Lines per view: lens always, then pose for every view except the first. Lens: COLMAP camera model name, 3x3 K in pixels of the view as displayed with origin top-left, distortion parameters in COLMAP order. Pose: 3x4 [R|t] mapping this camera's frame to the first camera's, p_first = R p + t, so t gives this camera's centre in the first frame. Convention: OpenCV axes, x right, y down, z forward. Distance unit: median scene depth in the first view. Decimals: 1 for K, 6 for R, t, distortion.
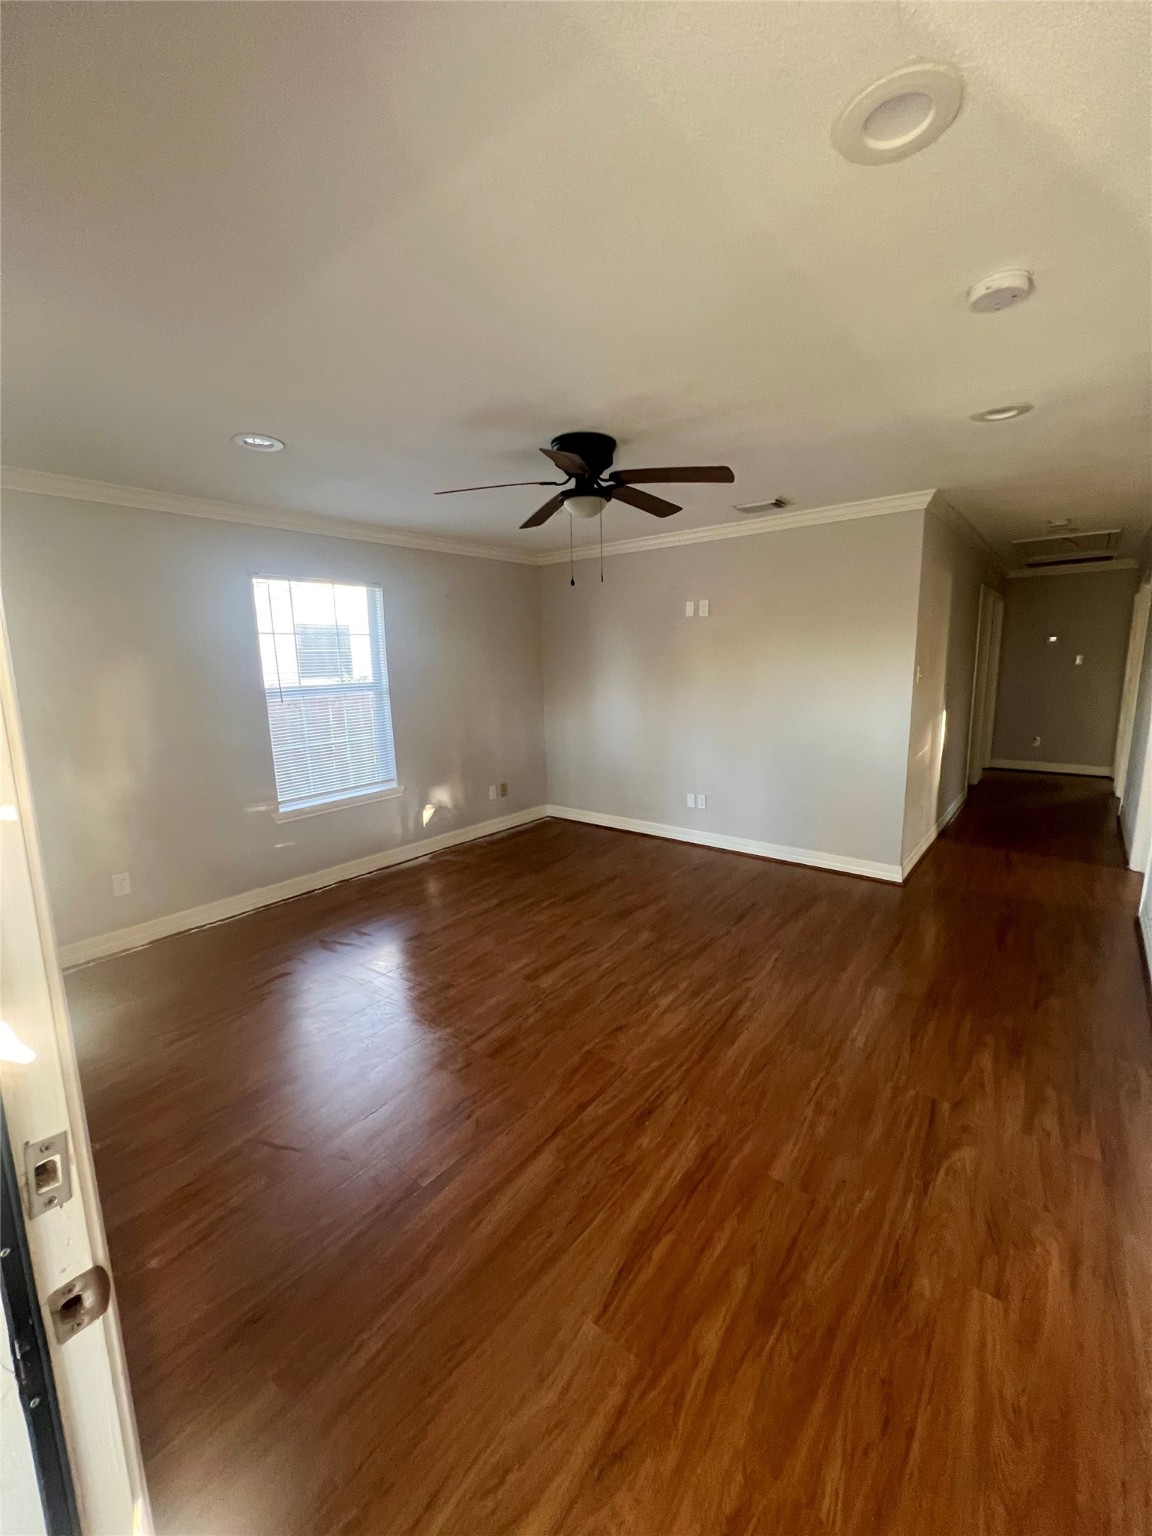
lens RADIAL K [[611.7, 0, 582.0], [0, 611.7, 765.1], [0, 0, 1]] dist [0.001114, -0.000636]
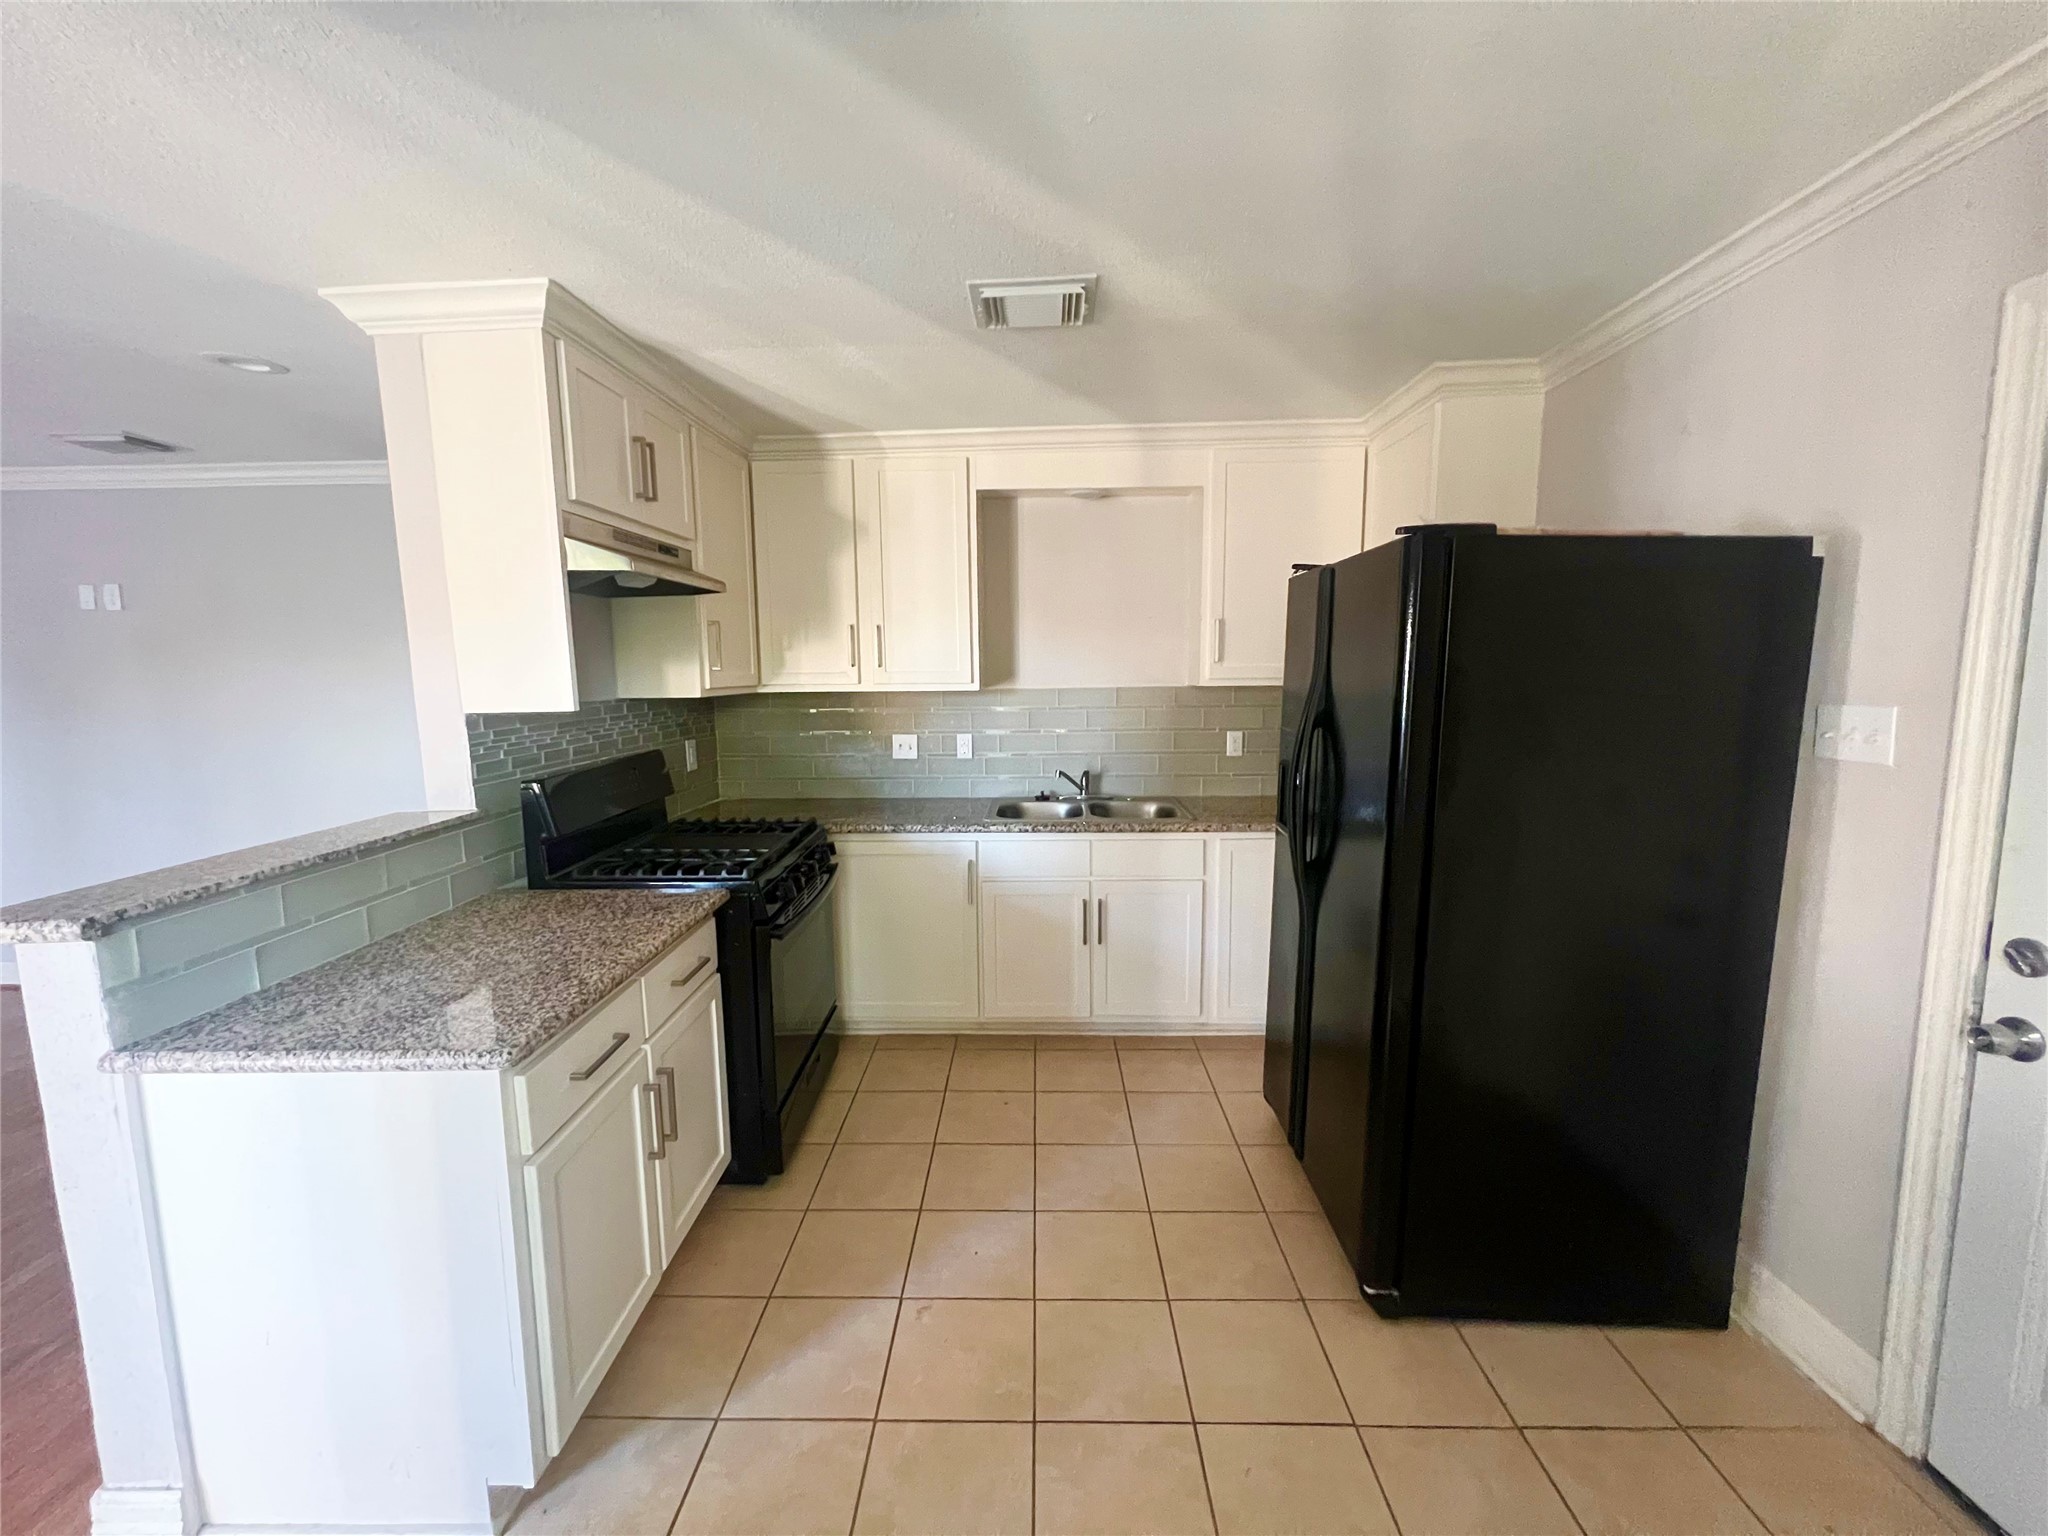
lens RADIAL K [[815.6, 0, 1024.2], [0, 815.6, 762.7], [0, 0, 1]] dist [0.001114, -0.000636]
pose [[0.795579, -0.058333, 0.603036, 0.662659], [0.098036, 0.994631, -0.033126, 0.037407], [-0.597866, 0.085473, 0.797026, -0.280251]]
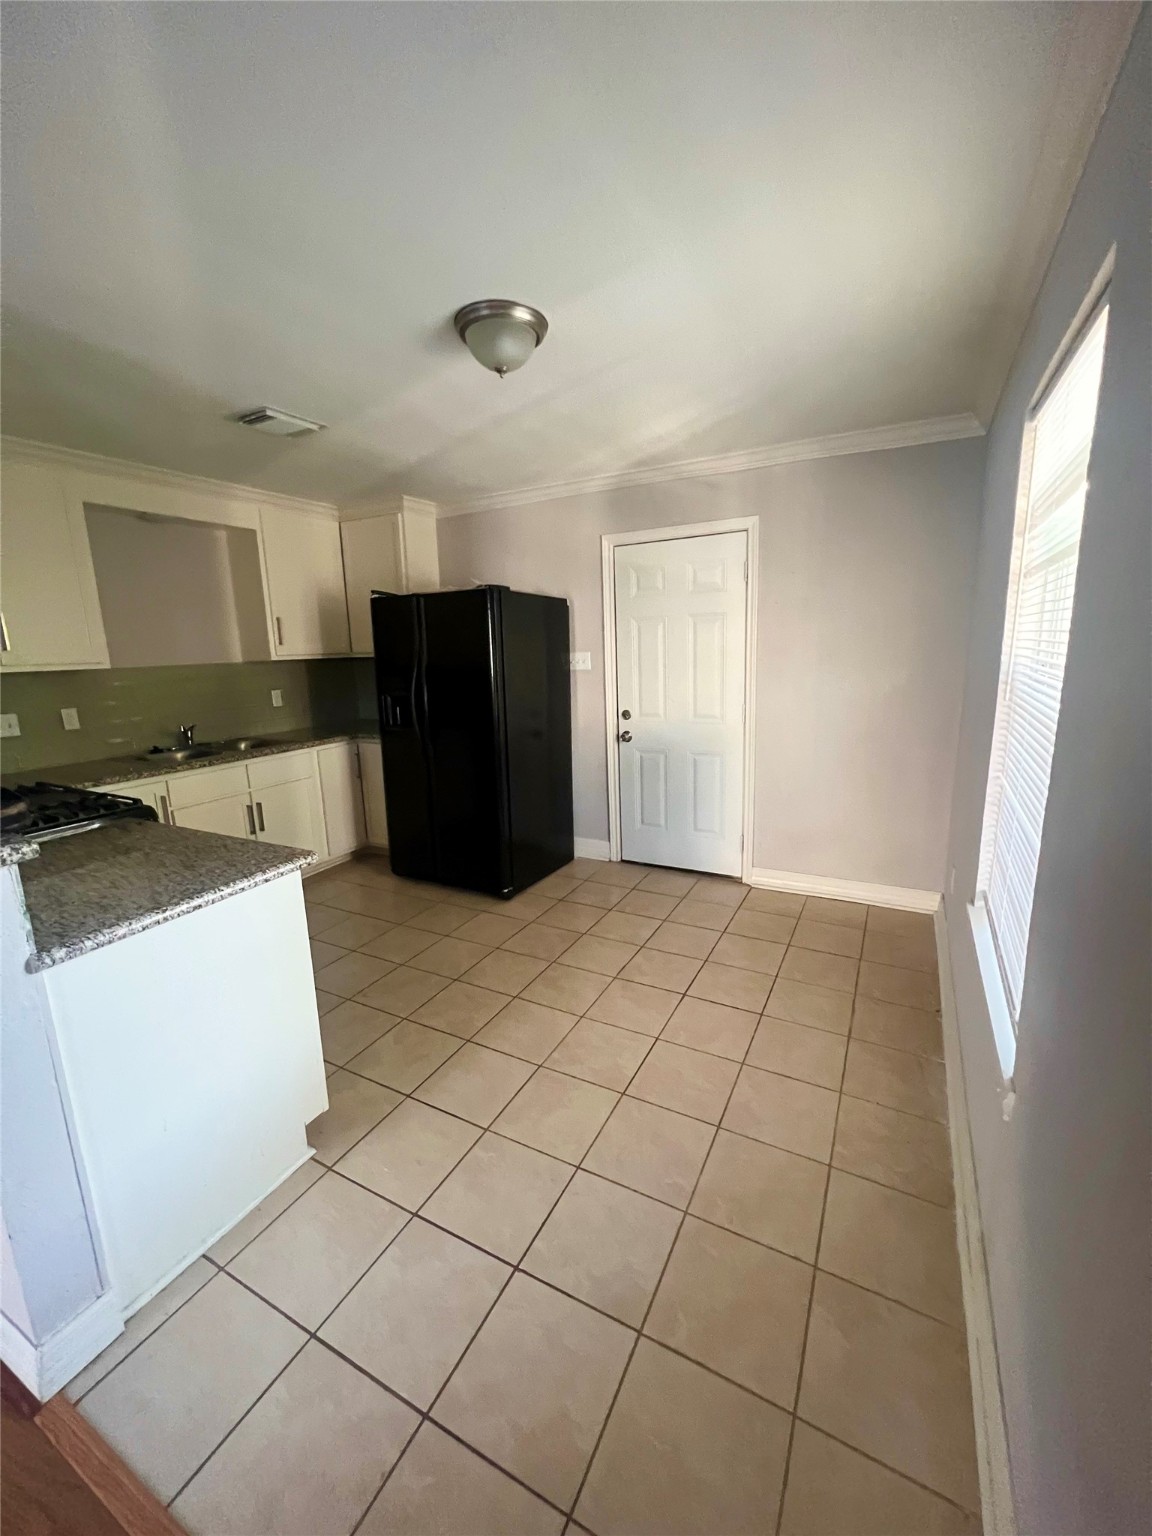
lens RADIAL K [[611.7, 0, 578.5], [0, 611.7, 765.0], [0, 0, 1]] dist [0.001114, -0.000636]
pose [[-0.185304, -0.163460, 0.968991, 0.092401], [0.201606, 0.958770, 0.200289, 0.003490], [-0.961778, 0.232469, -0.144710, 0.075357]]
